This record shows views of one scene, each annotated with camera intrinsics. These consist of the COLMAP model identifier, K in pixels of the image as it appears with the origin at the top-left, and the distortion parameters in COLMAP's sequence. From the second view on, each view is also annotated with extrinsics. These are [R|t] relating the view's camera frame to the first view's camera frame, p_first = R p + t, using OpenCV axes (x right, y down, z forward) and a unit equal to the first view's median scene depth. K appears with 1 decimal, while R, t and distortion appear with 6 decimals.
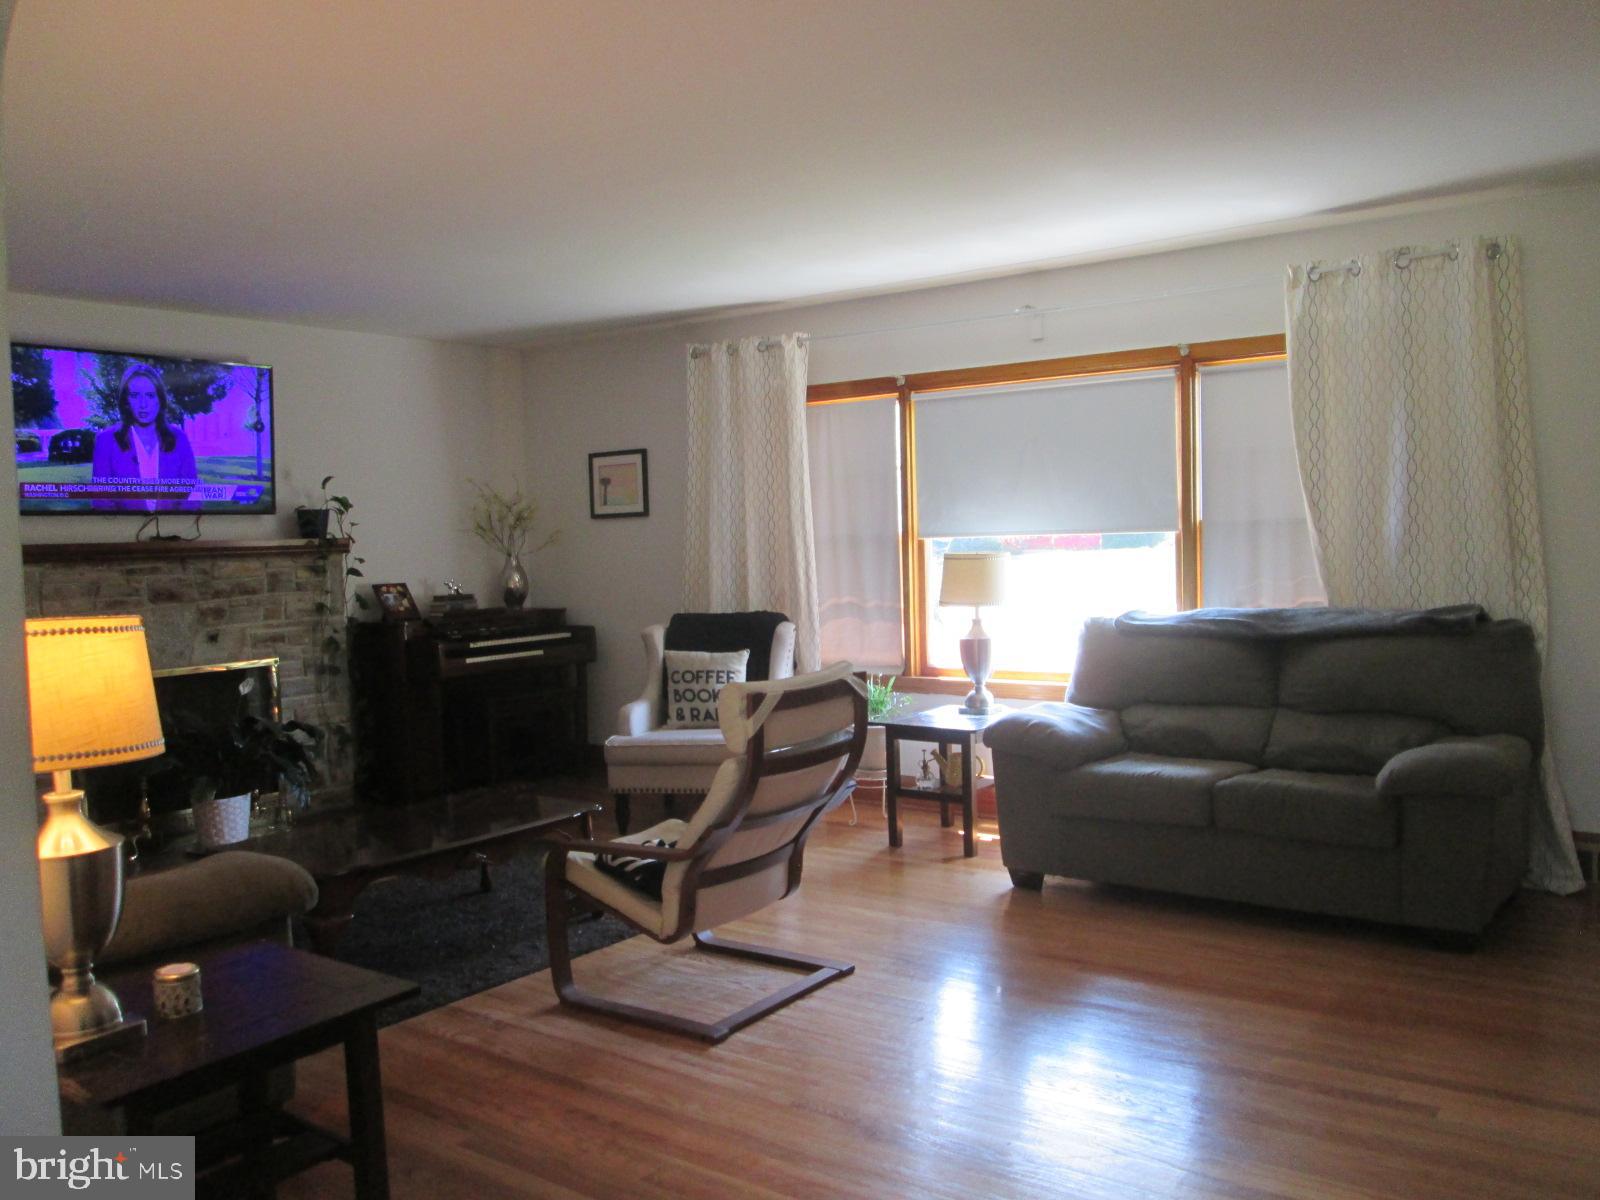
lens RADIAL K [[1318.7, 0, 812.3], [0, 1318.7, 594.4], [0, 0, 1]] dist [-0.046560, 0.001117]
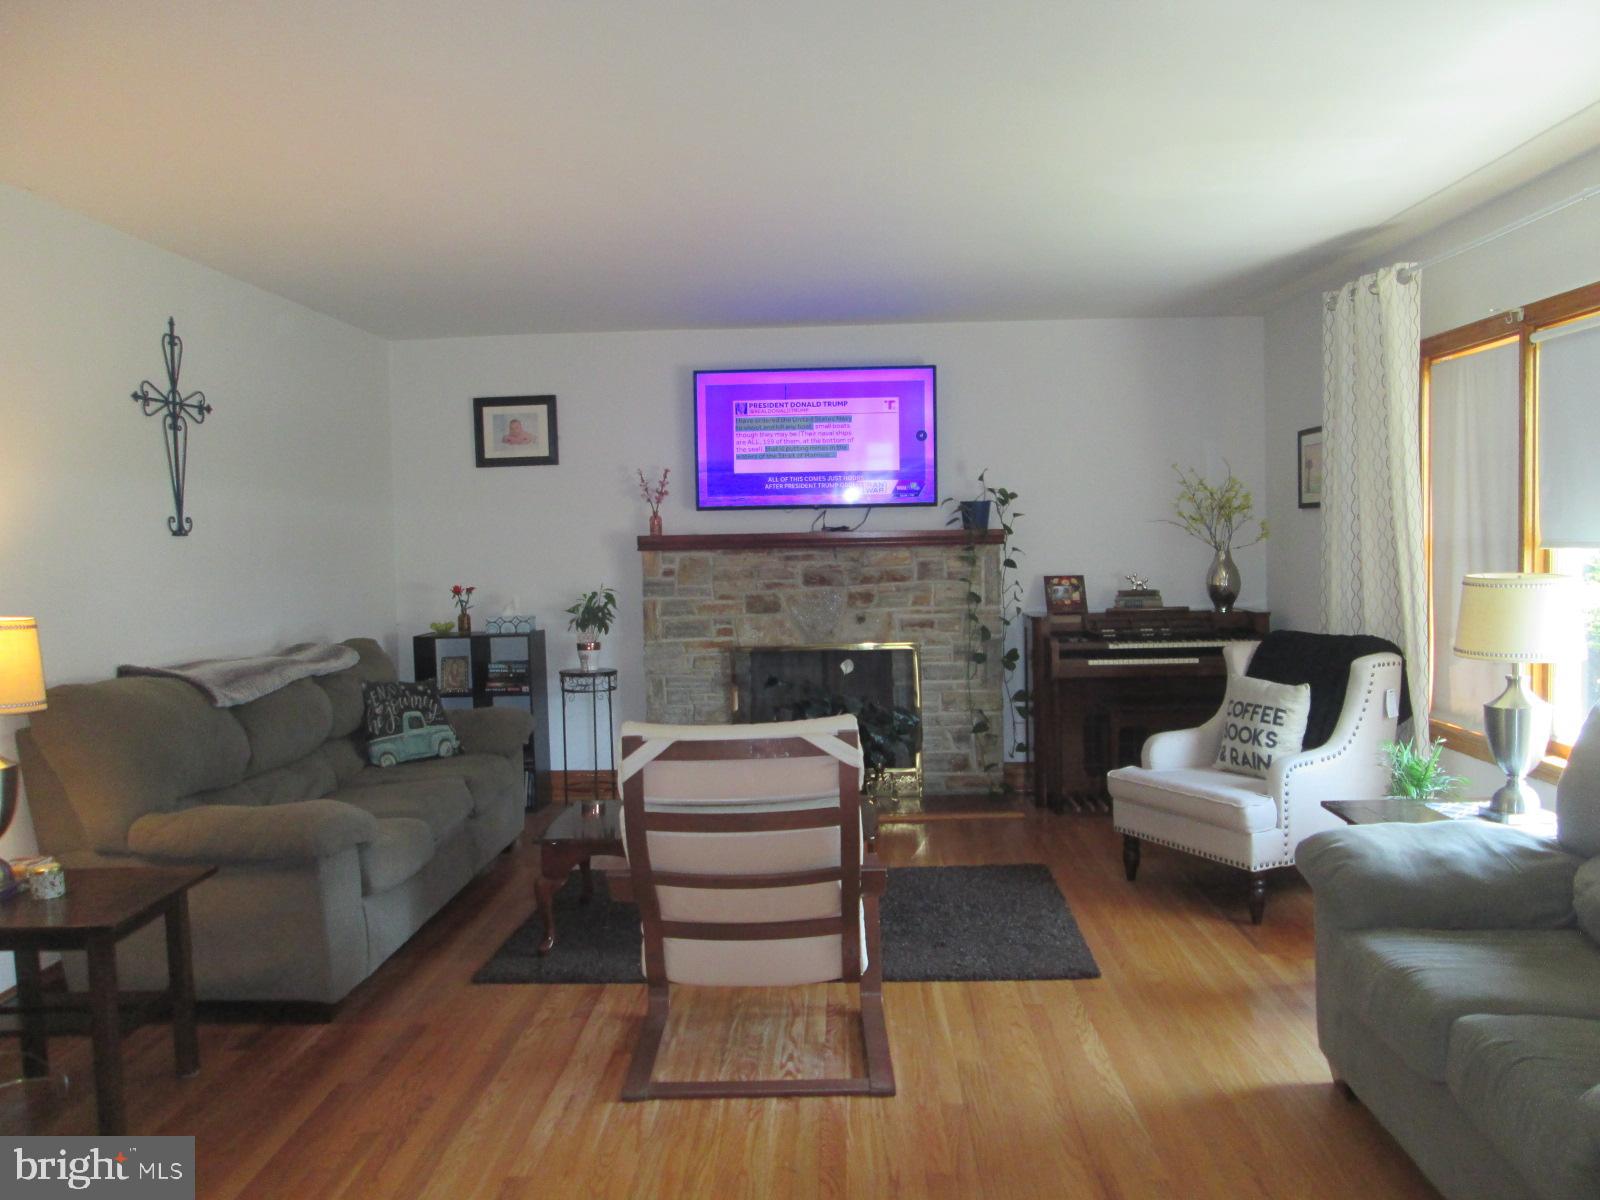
lens RADIAL K [[1318.7, 0, 812.3], [0, 1318.7, 594.4], [0, 0, 1]] dist [-0.046560, 0.001117]
pose [[0.569640, 0.058053, -0.819842, 0.447181], [-0.034537, 0.998312, 0.046693, -0.039926], [0.821168, 0.001717, 0.570683, 0.344013]]
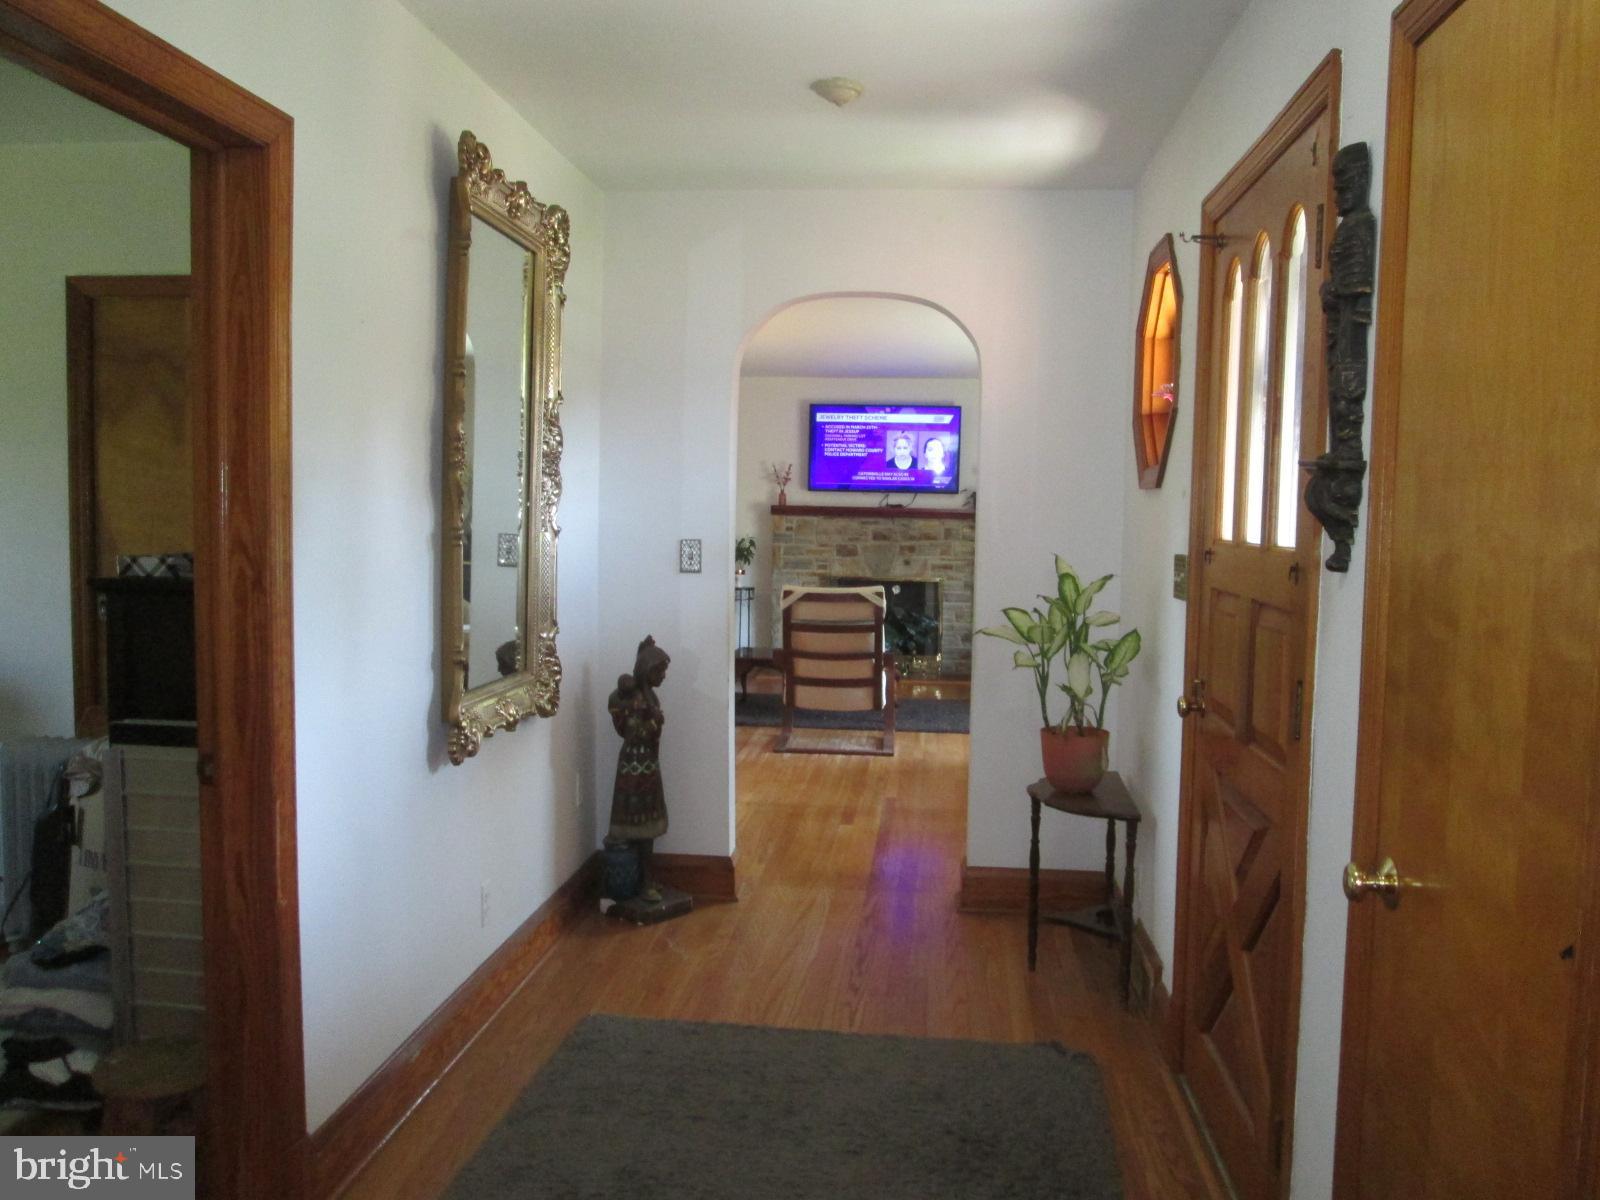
lens RADIAL K [[1318.7, 0, 812.3], [0, 1318.7, 594.4], [0, 0, 1]] dist [-0.046560, 0.001117]
pose [[0.511124, 0.098201, -0.853879, 1.050537], [-0.074774, 0.994766, 0.069644, -0.040503], [0.856249, 0.028251, 0.515791, -0.034794]]
